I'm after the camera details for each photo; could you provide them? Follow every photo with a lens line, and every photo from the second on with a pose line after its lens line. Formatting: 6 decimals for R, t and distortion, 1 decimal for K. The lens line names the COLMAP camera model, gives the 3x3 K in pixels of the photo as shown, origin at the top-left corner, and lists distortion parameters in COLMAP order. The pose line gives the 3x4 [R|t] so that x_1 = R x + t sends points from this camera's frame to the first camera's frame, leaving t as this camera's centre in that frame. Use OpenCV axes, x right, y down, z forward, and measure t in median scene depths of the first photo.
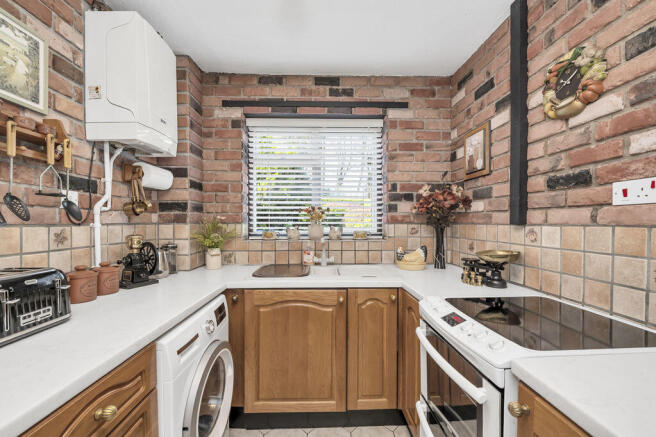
lens RADIAL K [[270.7, 0, 327.3], [0, 270.7, 227.4], [0, 0, 1]] dist [-0.000311, -0.000222]
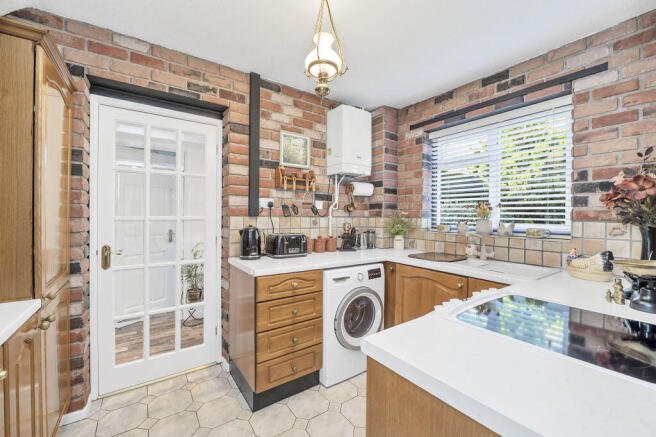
lens RADIAL K [[270.7, 0, 327.3], [0, 270.7, 227.4], [0, 0, 1]] dist [-0.000311, -0.000222]
pose [[0.550189, 0.044481, -0.833854, 0.530100], [-0.030200, 0.998987, 0.033364, 0.001135], [0.834494, 0.006826, 0.550975, -0.077415]]
